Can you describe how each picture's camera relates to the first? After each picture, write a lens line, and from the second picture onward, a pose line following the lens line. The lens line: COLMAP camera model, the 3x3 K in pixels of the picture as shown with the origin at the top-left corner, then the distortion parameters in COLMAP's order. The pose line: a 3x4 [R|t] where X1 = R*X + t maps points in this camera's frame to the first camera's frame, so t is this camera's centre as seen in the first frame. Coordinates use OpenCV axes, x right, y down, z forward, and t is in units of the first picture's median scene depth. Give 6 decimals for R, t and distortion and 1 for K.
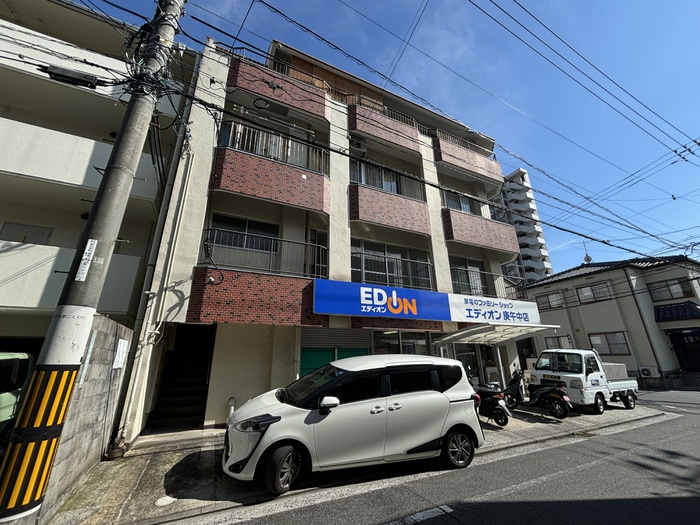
lens RADIAL K [[280.9, 0, 348.3], [0, 280.9, 260.9], [0, 0, 1]] dist [0.003233, -0.000682]
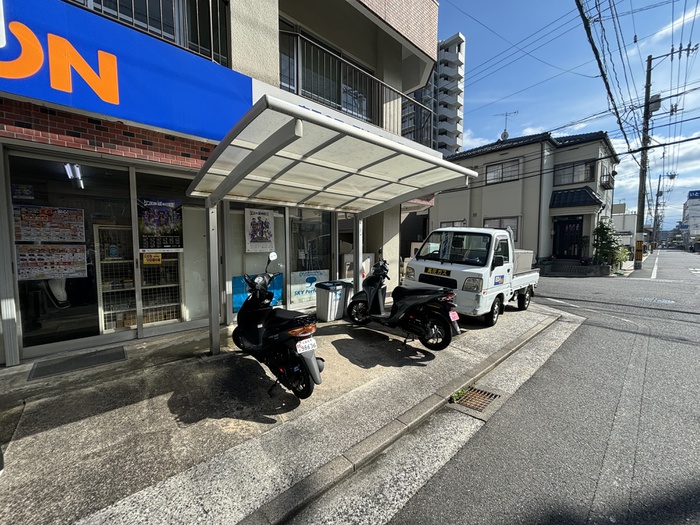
lens RADIAL K [[280.9, 0, 351.9], [0, 280.9, 262.6], [0, 0, 1]] dist [0.003233, -0.000682]
pose [[0.957298, -0.007293, 0.289011, 0.370970], [-0.105171, 0.922403, 0.371635, 0.191380], [-0.269295, -0.386161, 0.882247, 0.521227]]
